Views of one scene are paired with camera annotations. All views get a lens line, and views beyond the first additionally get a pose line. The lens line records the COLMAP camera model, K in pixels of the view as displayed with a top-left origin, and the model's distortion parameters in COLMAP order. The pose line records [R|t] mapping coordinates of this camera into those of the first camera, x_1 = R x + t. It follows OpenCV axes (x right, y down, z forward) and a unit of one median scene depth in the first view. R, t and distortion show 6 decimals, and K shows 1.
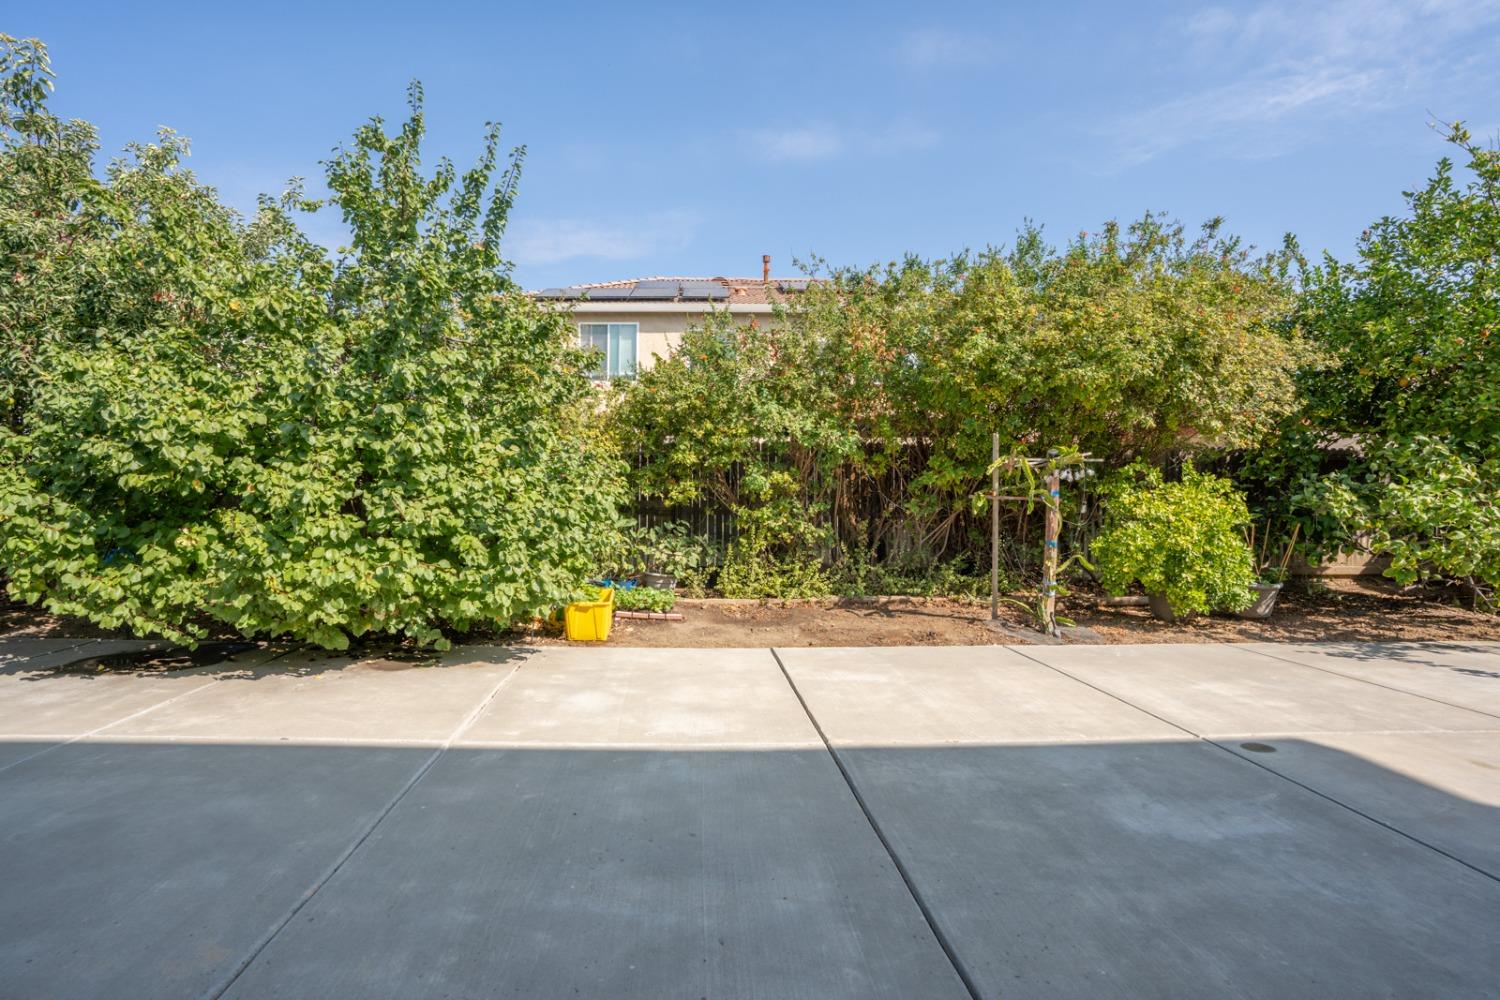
lens RADIAL K [[714.4, 0, 750.0], [0, 714.4, 500.0], [0, 0, 1]] dist [-0.000332, 0.000108]
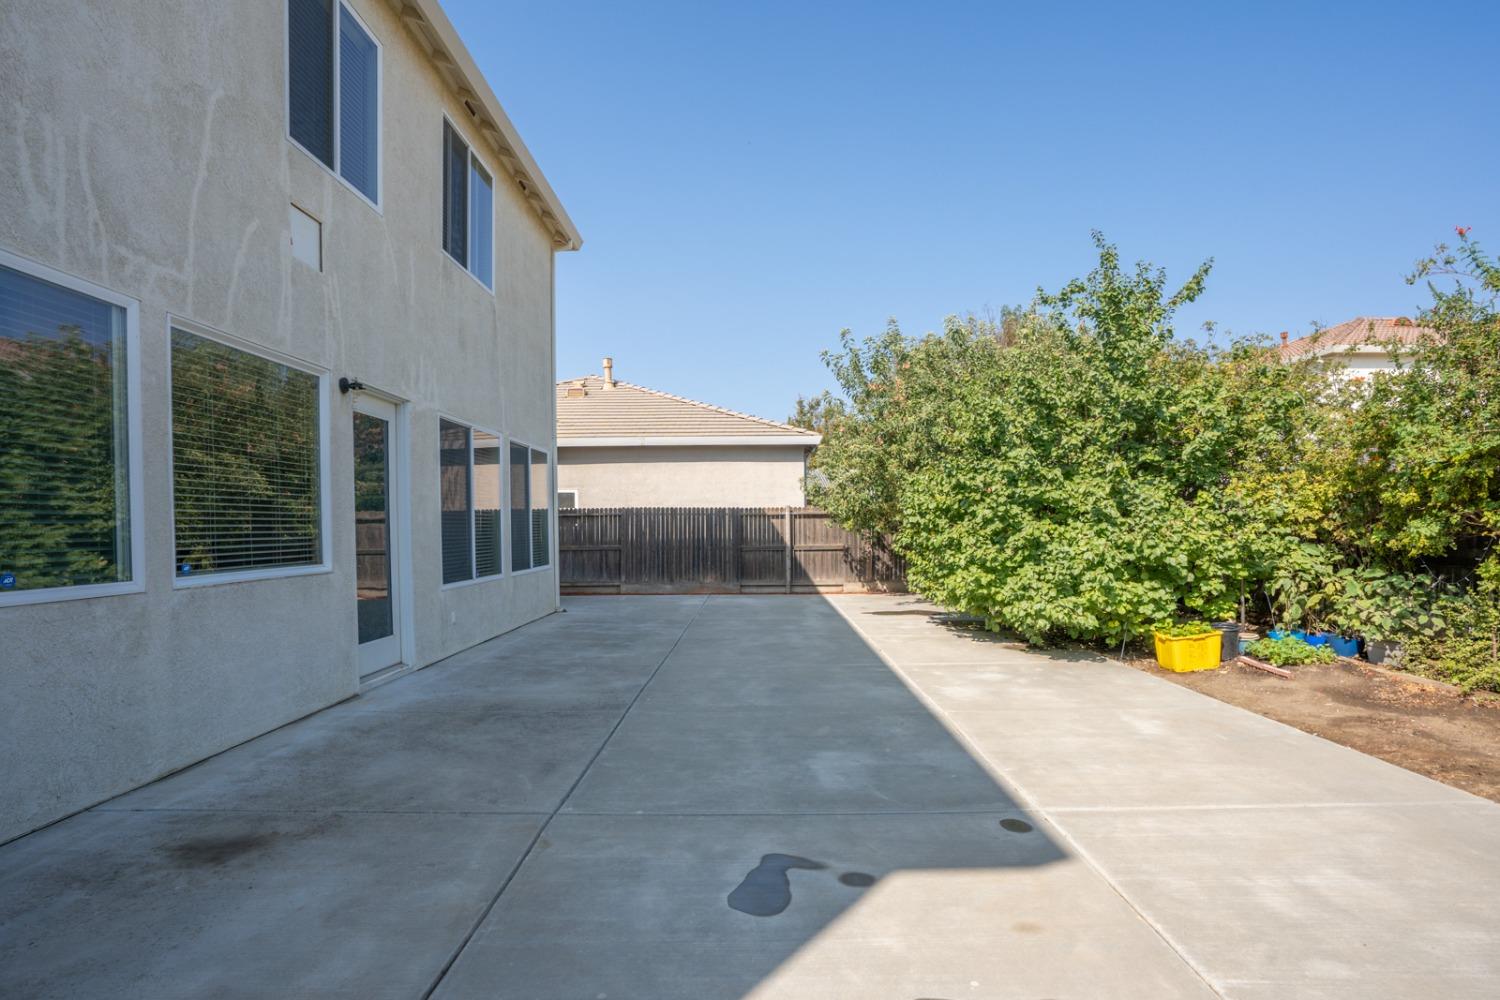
lens RADIAL K [[735.6, 0, 752.7], [0, 735.6, 543.0], [0, 0, 1]] dist [-0.069201, 0.035438]
pose [[-0.075312, 0.010178, -0.997108, 1.665756], [0.000341, 0.999948, 0.010181, -0.029353], [0.997160, 0.000427, -0.075312, 0.726388]]
